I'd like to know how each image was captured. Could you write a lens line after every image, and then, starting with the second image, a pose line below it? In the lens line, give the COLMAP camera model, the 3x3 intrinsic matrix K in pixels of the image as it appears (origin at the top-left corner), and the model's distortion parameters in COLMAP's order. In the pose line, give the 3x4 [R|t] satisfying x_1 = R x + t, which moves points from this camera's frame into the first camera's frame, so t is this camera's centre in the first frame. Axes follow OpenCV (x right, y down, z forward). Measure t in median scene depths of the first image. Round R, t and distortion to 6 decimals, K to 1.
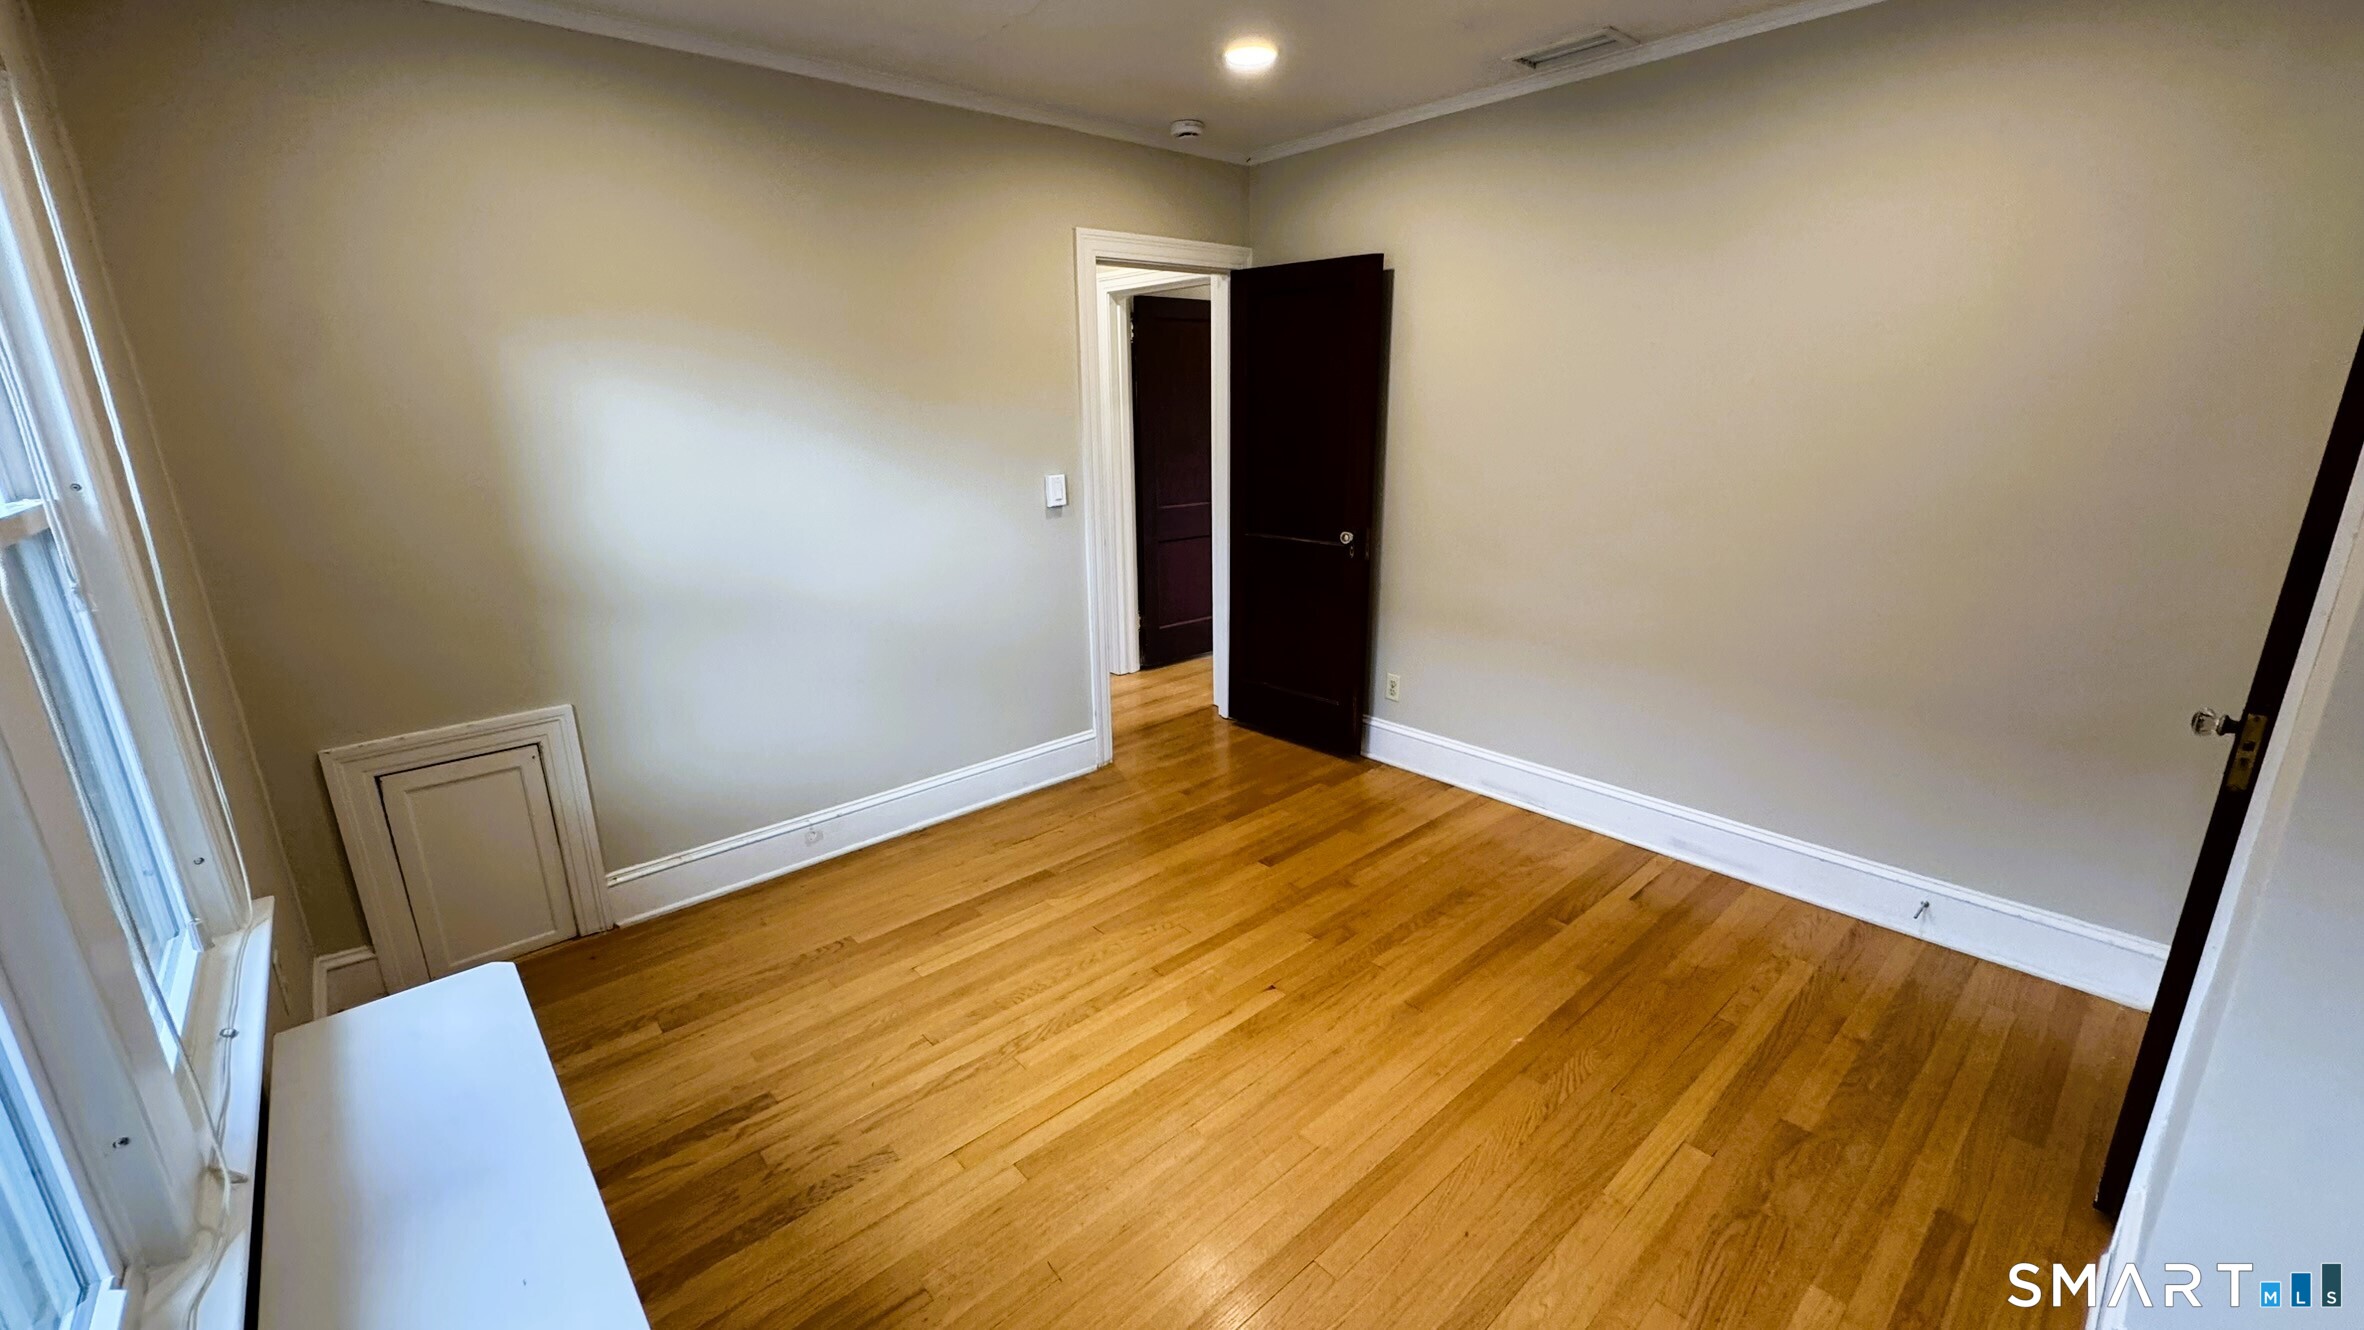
lens RADIAL K [[951.1, 0, 1178.0], [0, 951.1, 664.9], [0, 0, 1]] dist [-0.002668, 0.000047]
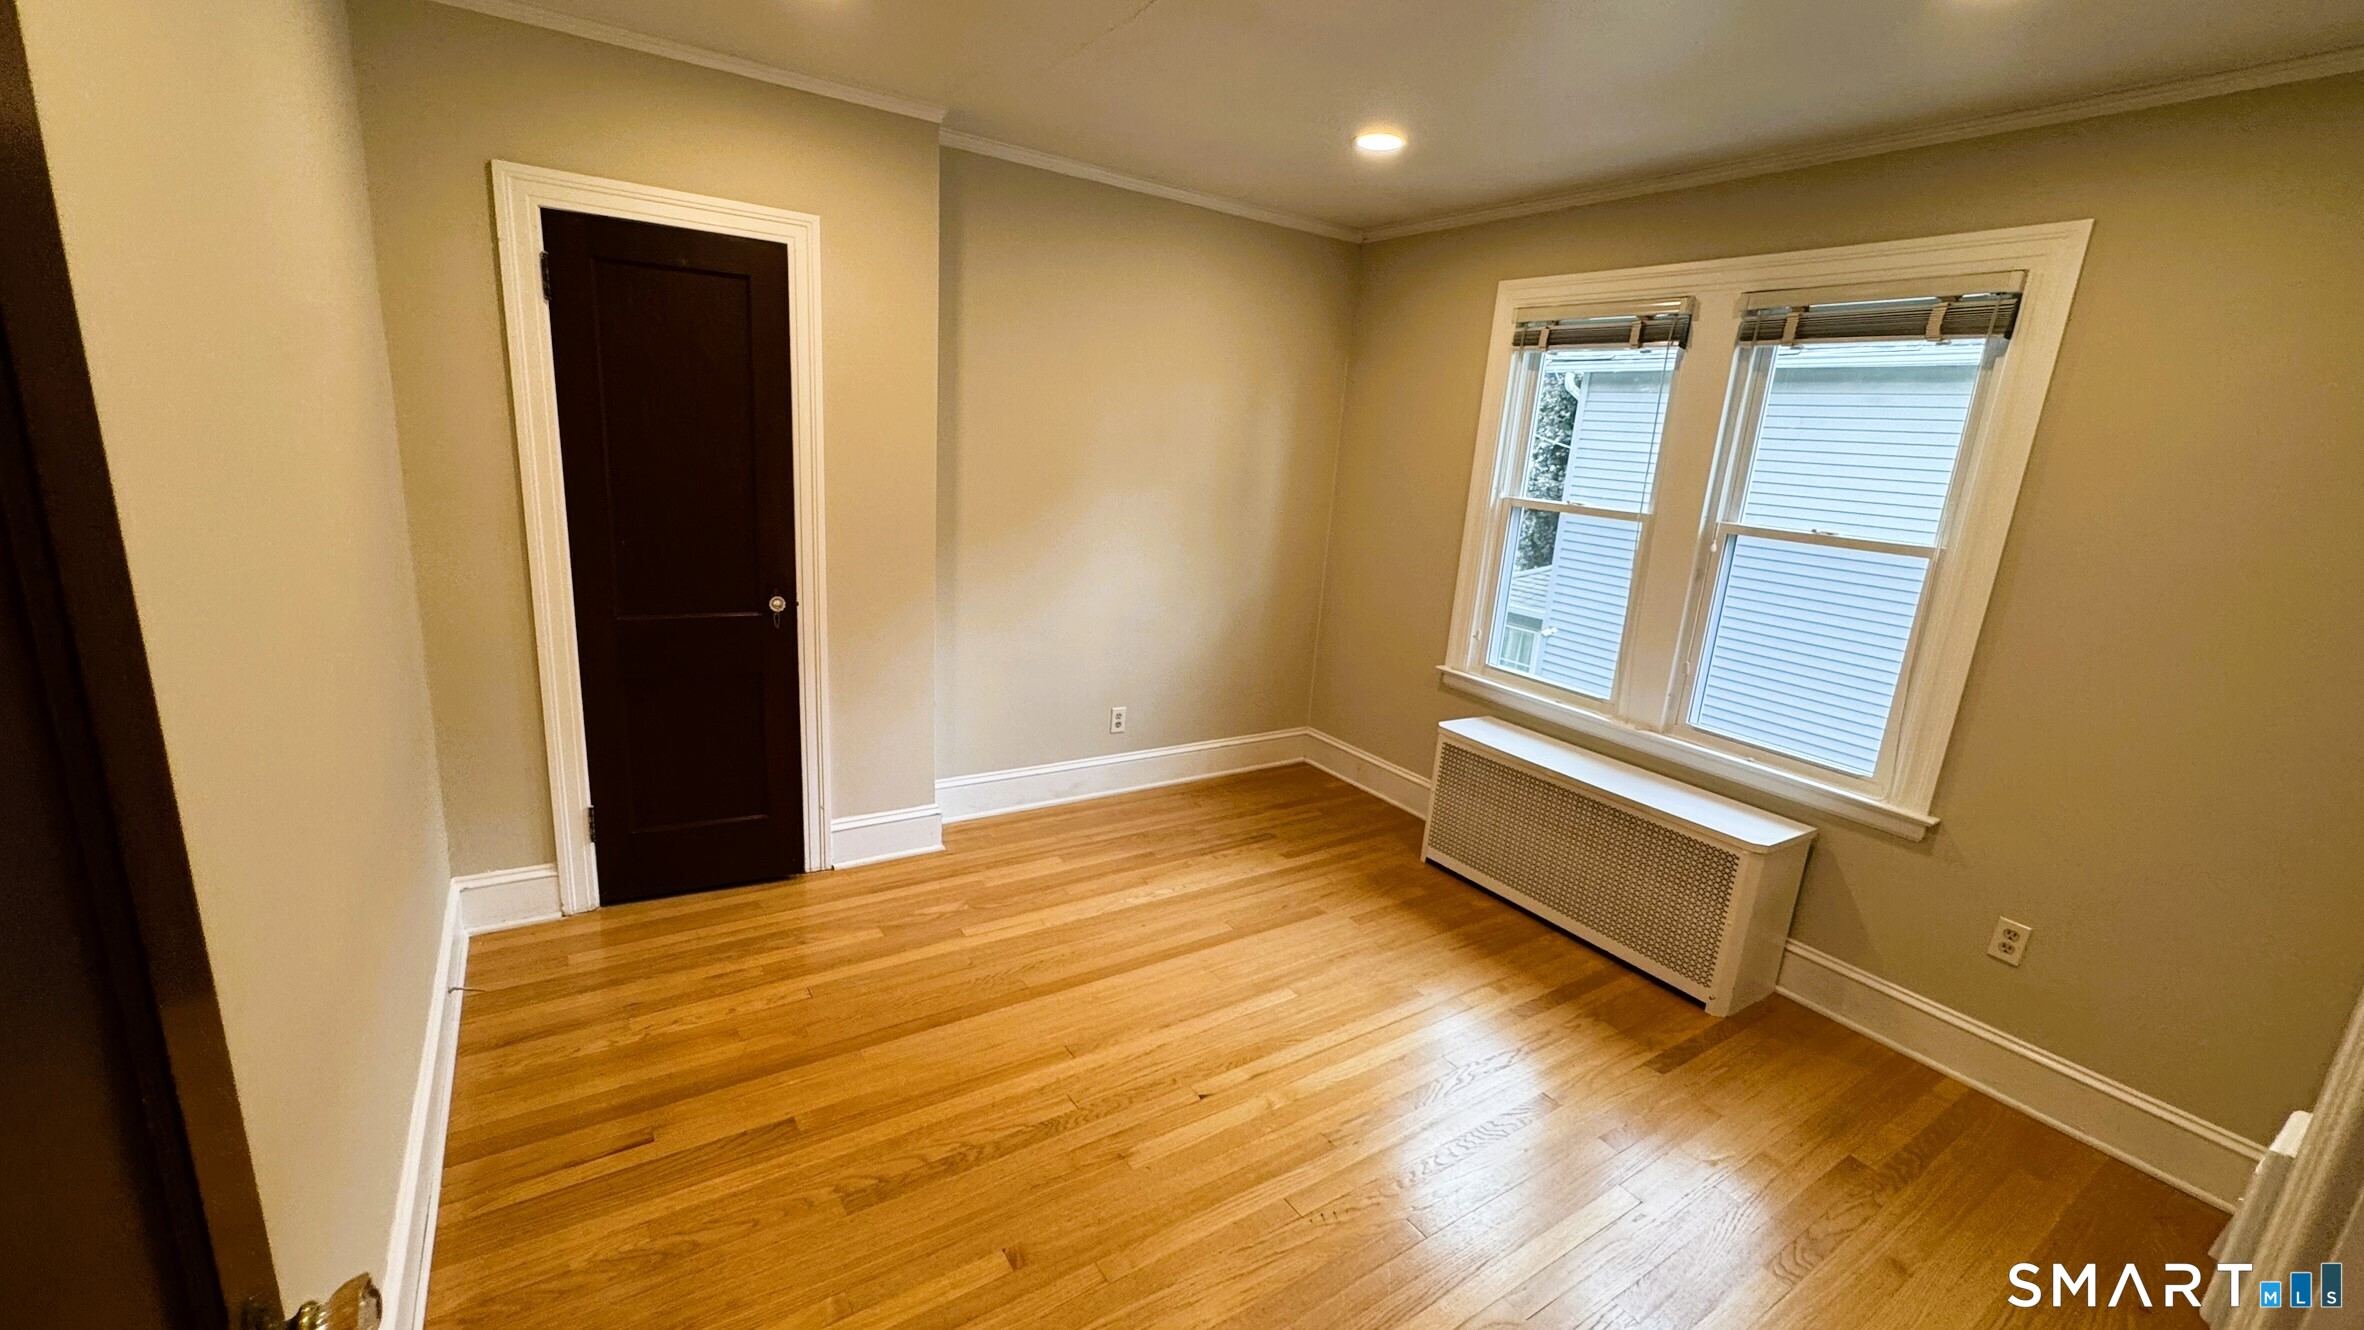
lens RADIAL K [[944.8, 0, 1174.5], [0, 944.8, 669.7], [0, 0, 1]] dist [-0.000607, 0.000000]
pose [[-0.987087, -0.088862, 0.133279, 0.043851], [-0.011566, 0.869389, 0.493993, -0.493033], [-0.159769, 0.486073, -0.859190, 1.668922]]
